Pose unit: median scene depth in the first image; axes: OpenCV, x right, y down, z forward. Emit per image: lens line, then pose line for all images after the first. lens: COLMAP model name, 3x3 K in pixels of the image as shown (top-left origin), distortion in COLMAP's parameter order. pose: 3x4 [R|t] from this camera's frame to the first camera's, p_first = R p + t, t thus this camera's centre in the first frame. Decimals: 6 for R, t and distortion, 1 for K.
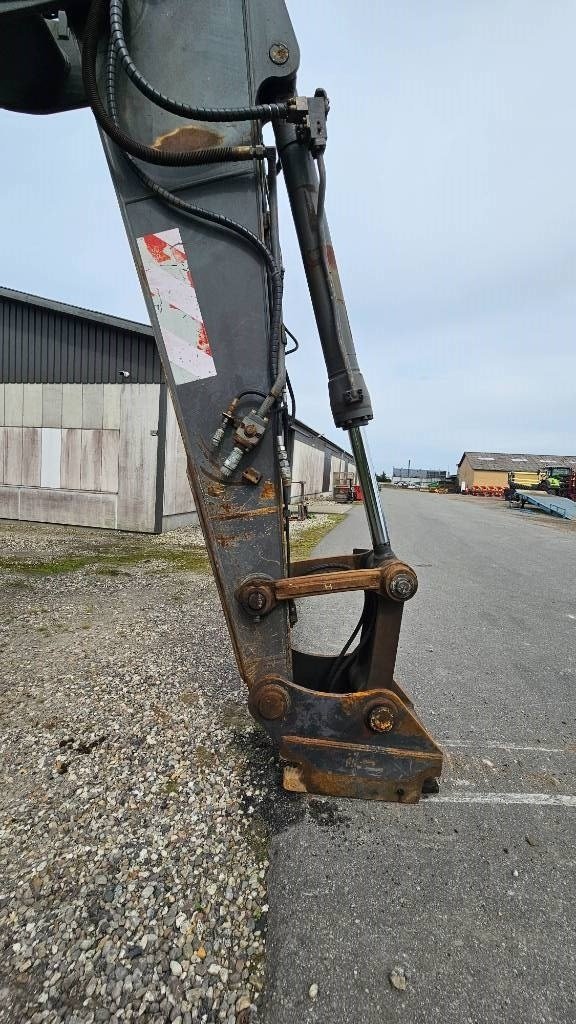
lens RADIAL K [[423.8, 0, 289.7], [0, 423.8, 506.3], [0, 0, 1]] dist [-0.000344, -0.000932]
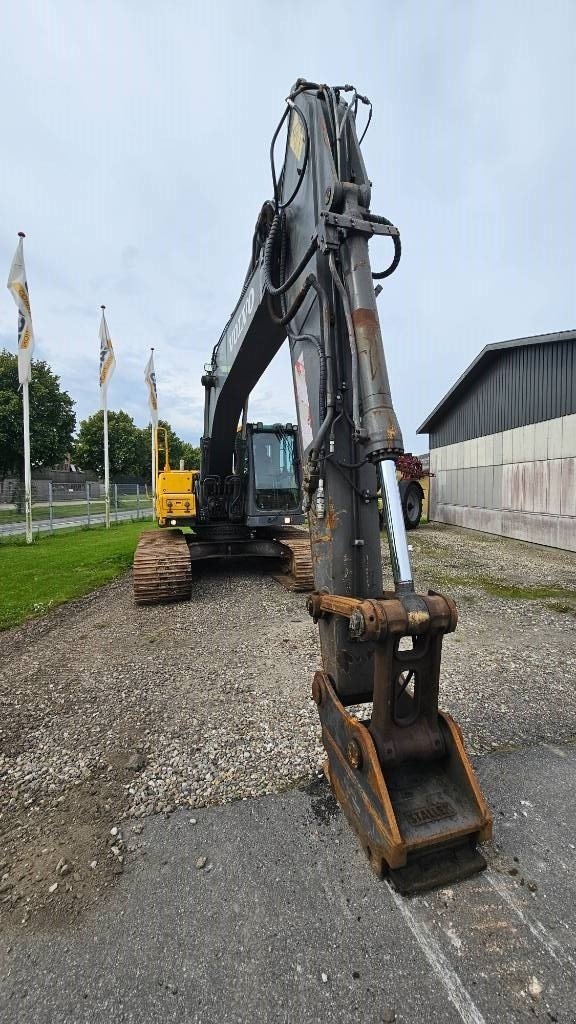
lens RADIAL K [[423.8, 0, 289.7], [0, 423.8, 506.3], [0, 0, 1]] dist [-0.000344, -0.000932]
pose [[0.253632, -0.011951, -0.967227, 0.220396], [-0.052505, 0.998279, -0.026102, -0.009259], [0.965875, 0.057404, 0.252568, 0.108044]]
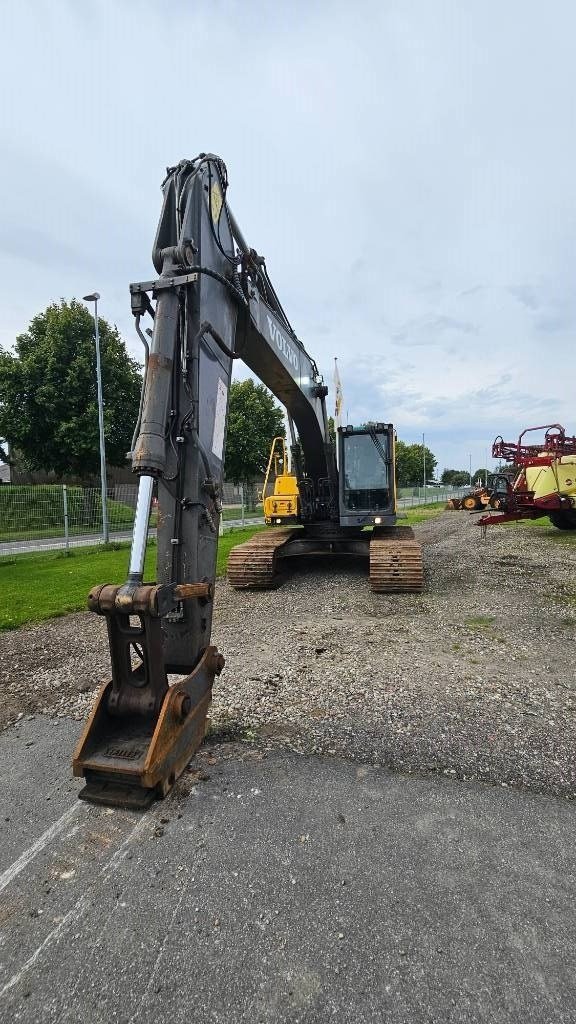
lens RADIAL K [[423.8, 0, 289.7], [0, 423.8, 506.3], [0, 0, 1]] dist [-0.000344, -0.000932]
pose [[-0.267563, -0.007283, -0.963513, 0.254845], [-0.051907, 0.998628, 0.006866, -0.025468], [0.962141, 0.051850, -0.267574, 0.334830]]
